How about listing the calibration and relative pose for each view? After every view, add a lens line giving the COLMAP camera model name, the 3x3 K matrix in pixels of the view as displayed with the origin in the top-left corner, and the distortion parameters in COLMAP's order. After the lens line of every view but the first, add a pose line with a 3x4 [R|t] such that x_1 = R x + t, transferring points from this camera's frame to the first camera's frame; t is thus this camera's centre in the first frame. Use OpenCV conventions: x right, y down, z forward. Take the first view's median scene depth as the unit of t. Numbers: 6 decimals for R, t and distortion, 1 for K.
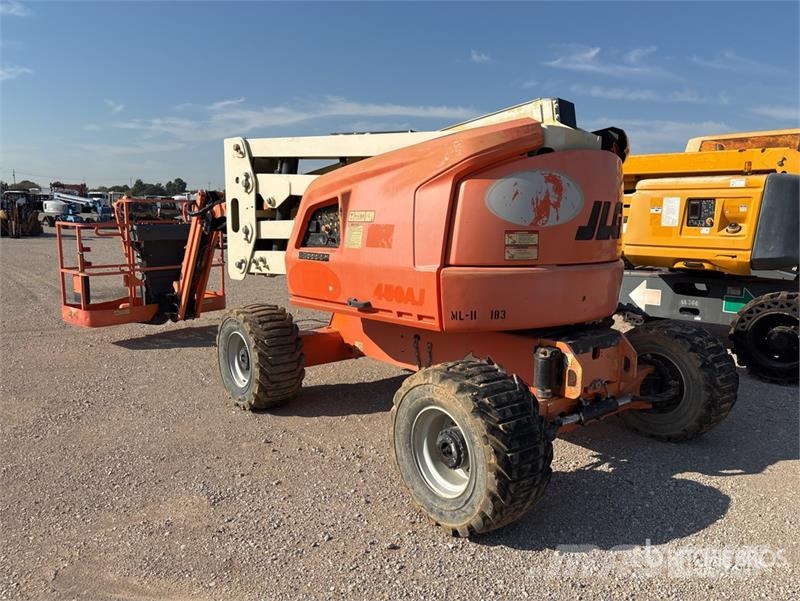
lens RADIAL K [[612.7, 0, 406.4], [0, 612.7, 300.0], [0, 0, 1]] dist [-0.001678, -0.010458]
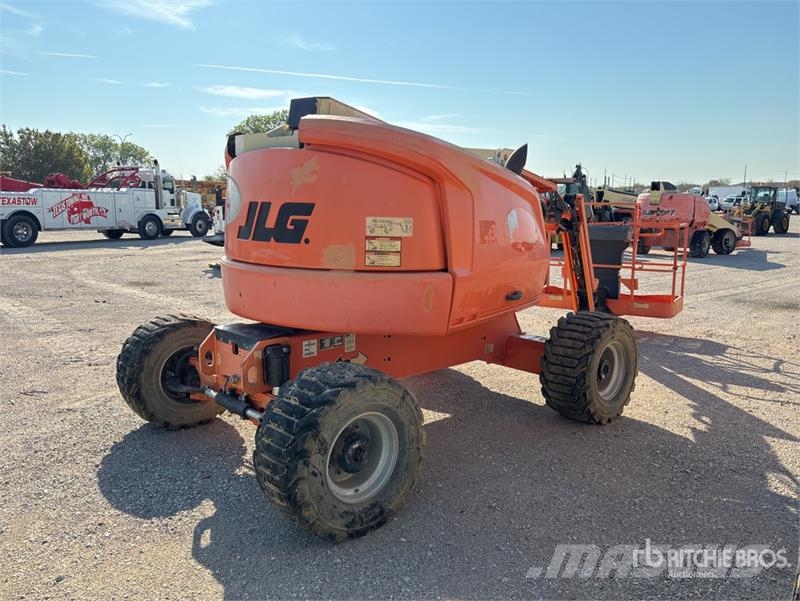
lens RADIAL K [[612.7, 0, 408.5], [0, 612.7, 294.1], [0, 0, 1]] dist [-0.001678, -0.010458]
pose [[0.084917, 0.145259, -0.985743, 0.693730], [-0.164875, 0.977726, 0.129875, -0.096456], [0.982652, 0.151496, 0.106975, 0.600683]]
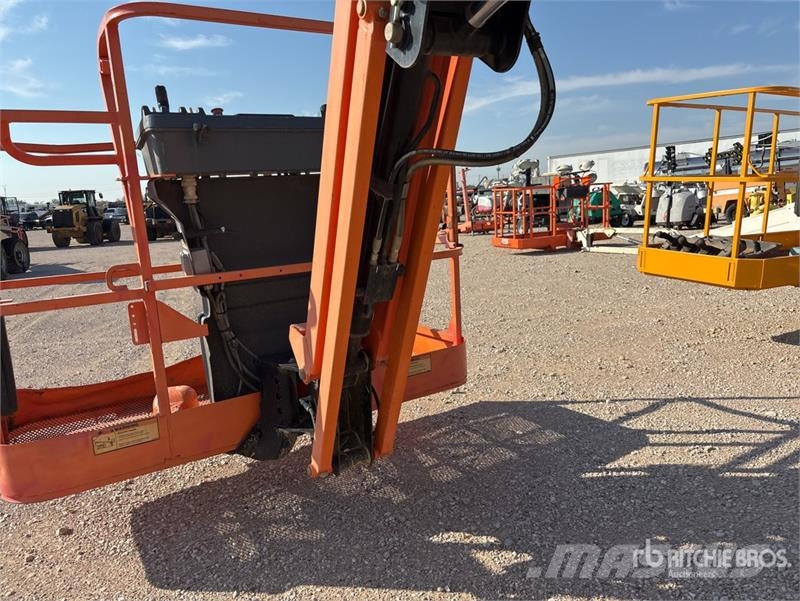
lens RADIAL K [[612.7, 0, 404.8], [0, 612.7, 302.7], [0, 0, 1]] dist [-0.001678, -0.010458]
pose [[0.946831, -0.016216, -0.321321, -0.258134], [0.023333, 0.999560, 0.018313, -0.044327], [0.320883, -0.024837, 0.946793, 0.790186]]
